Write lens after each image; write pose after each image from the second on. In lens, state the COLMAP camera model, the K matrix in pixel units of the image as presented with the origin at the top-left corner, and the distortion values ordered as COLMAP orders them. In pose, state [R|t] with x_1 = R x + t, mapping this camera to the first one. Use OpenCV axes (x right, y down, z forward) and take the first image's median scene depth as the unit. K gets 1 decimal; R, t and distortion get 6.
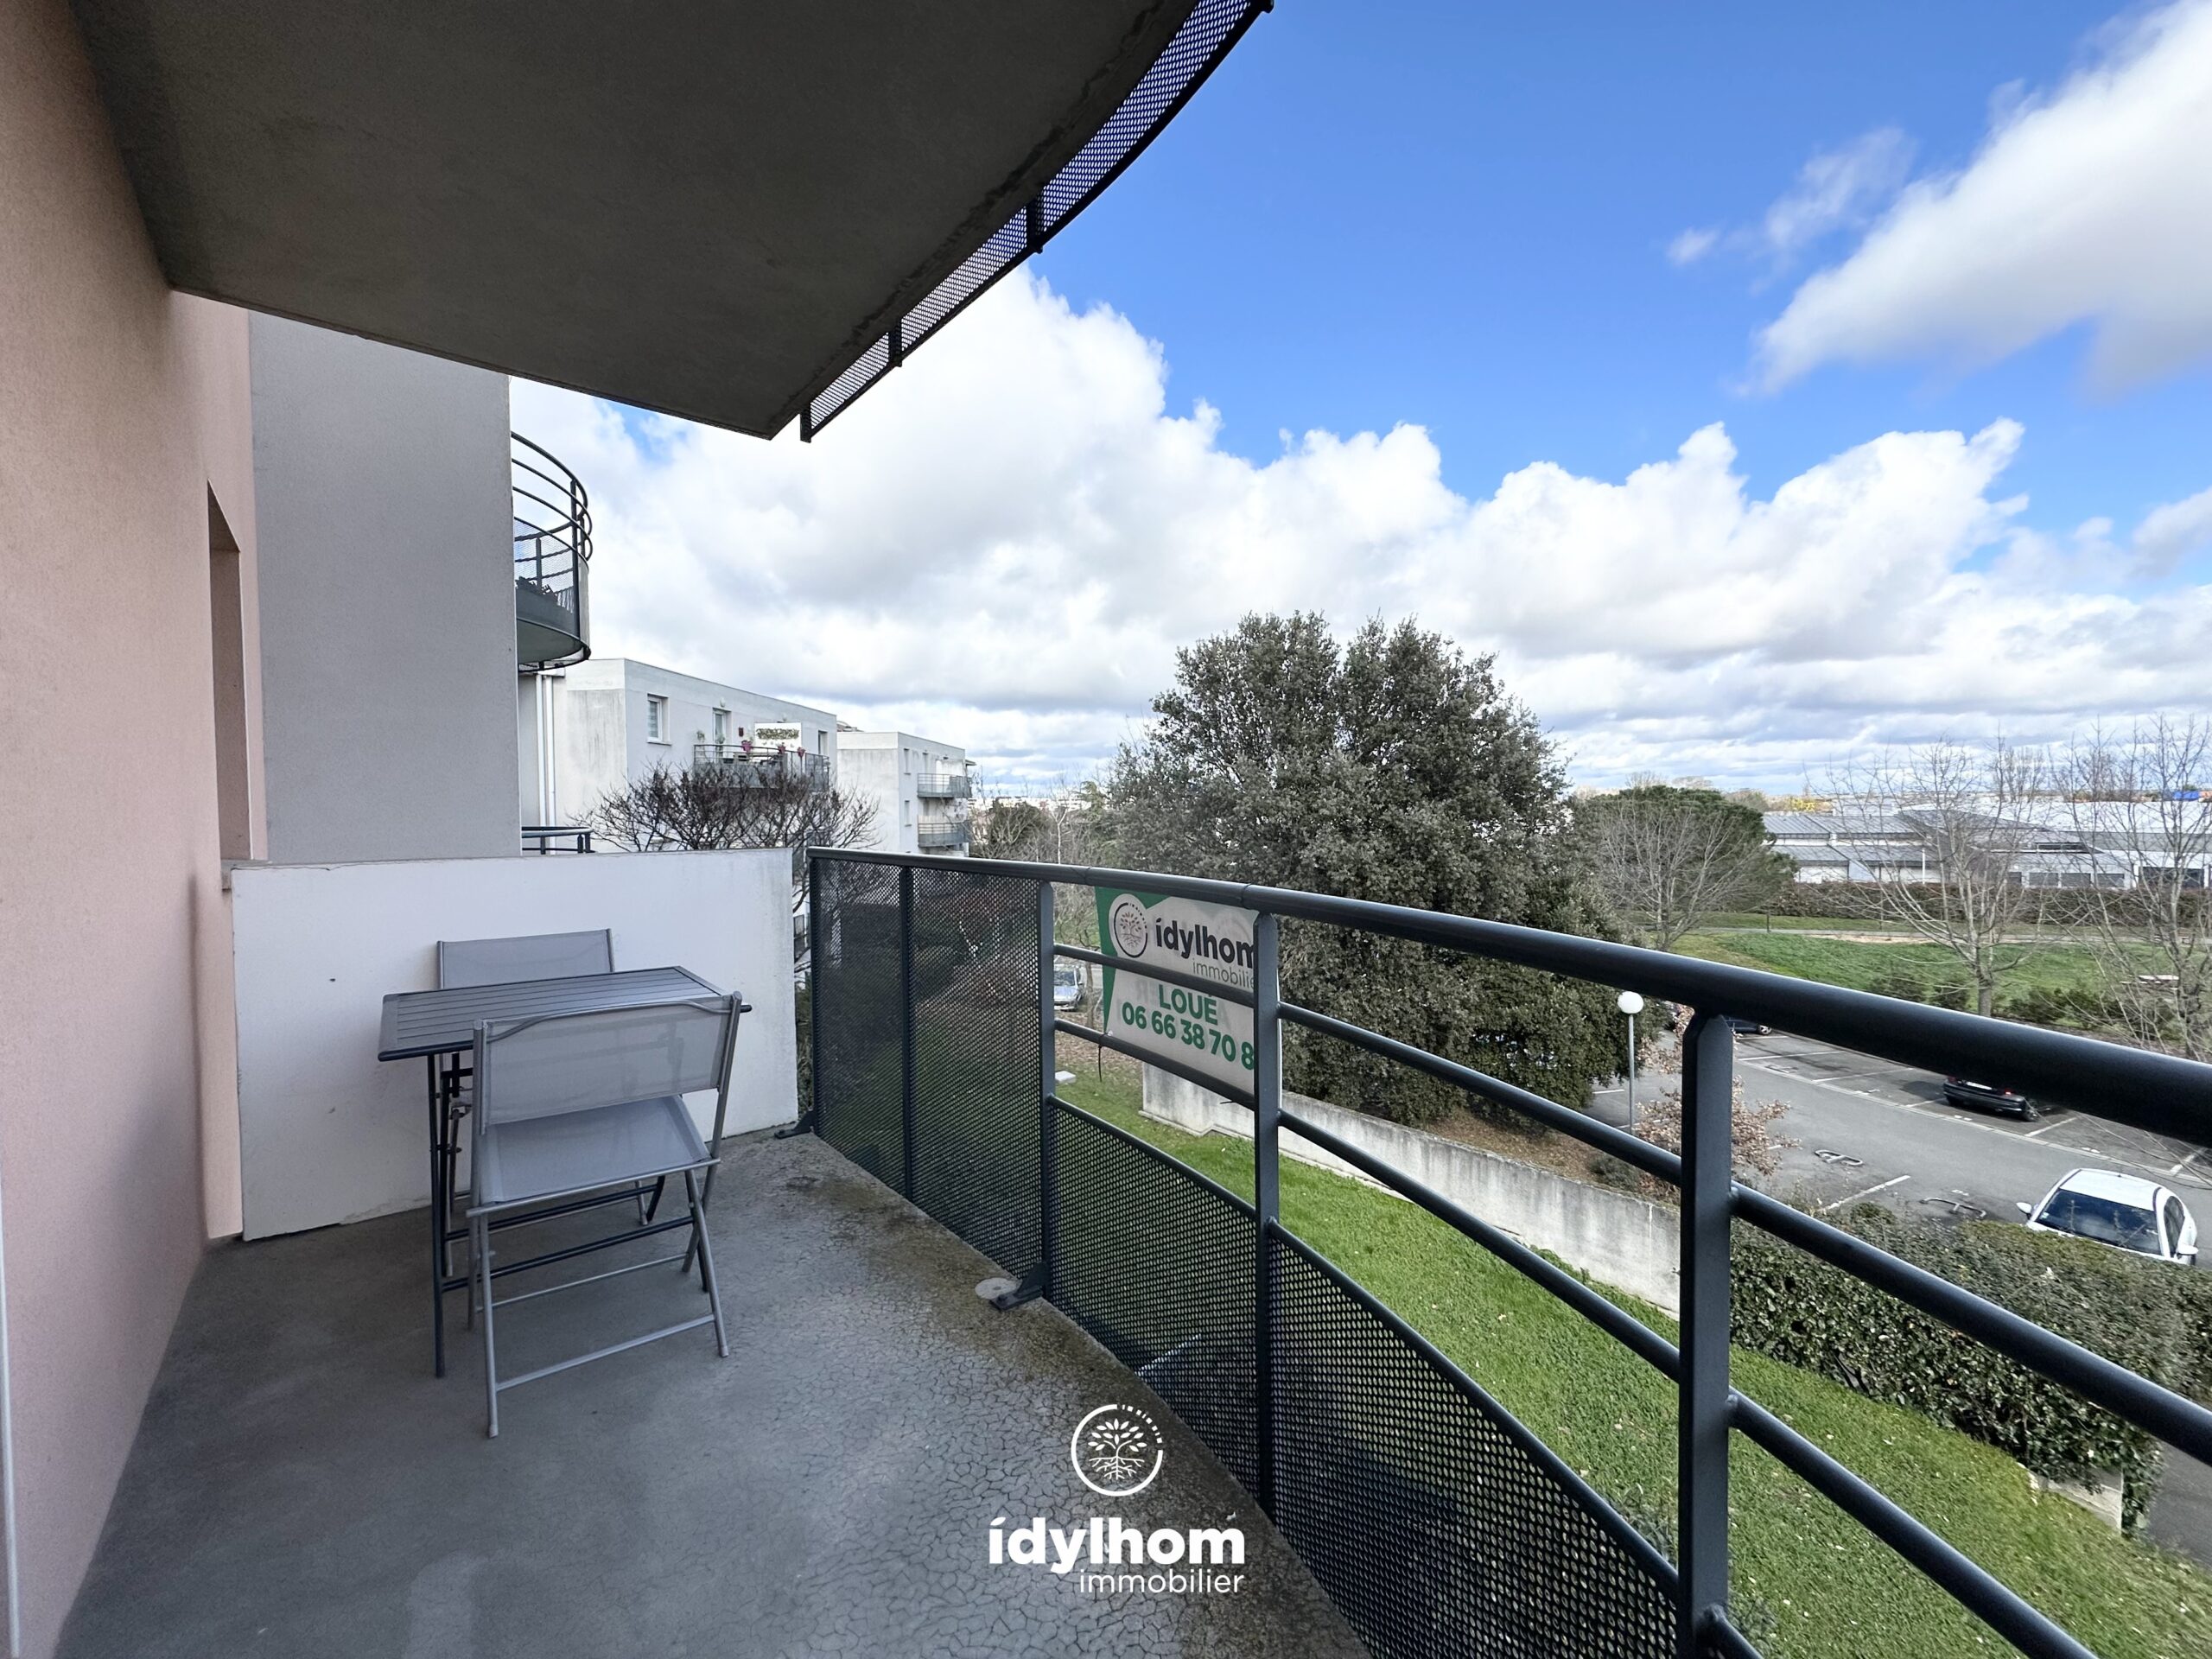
lens RADIAL K [[878.6, 0, 1108.2], [0, 878.6, 830.5], [0, 0, 1]] dist [0.000768, -0.000285]
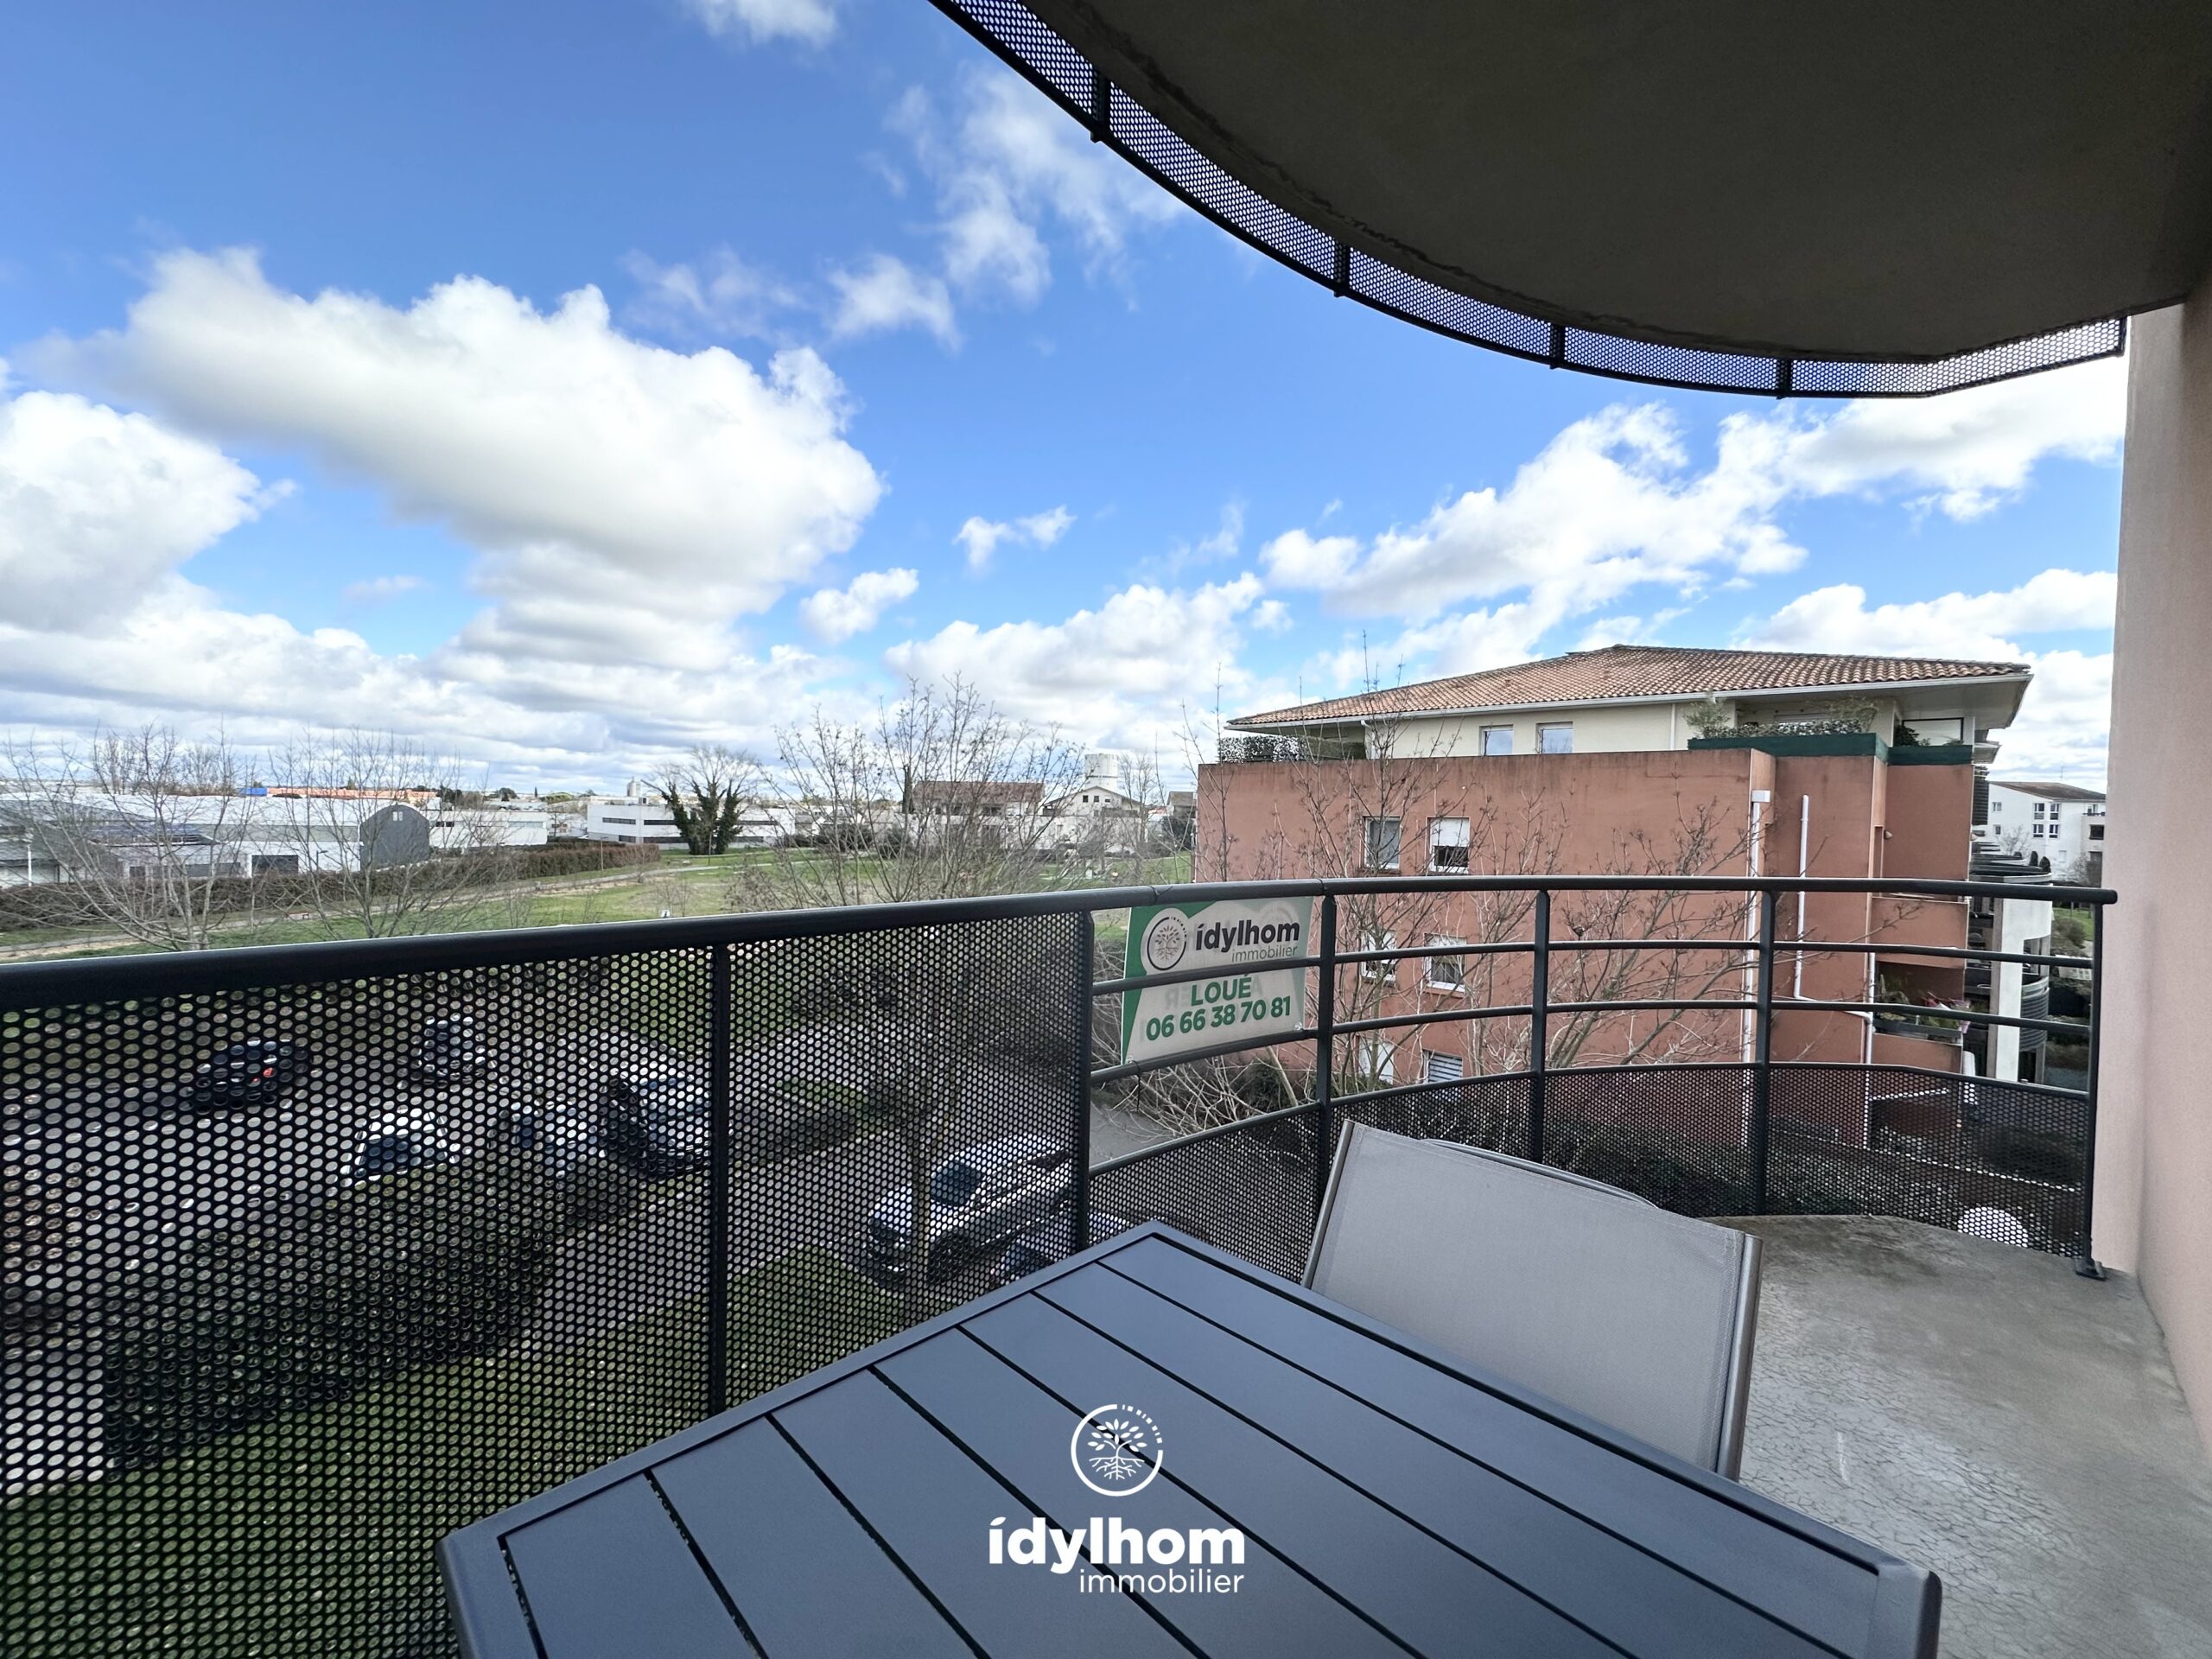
lens RADIAL K [[878.6, 0, 1108.2], [0, 878.6, 830.9], [0, 0, 1]] dist [0.000768, -0.000285]
pose [[-0.094127, -0.015679, 0.995437, -1.049760], [0.005791, 0.999850, 0.016296, -0.036360], [-0.995543, 0.007299, -0.094023, 1.247525]]
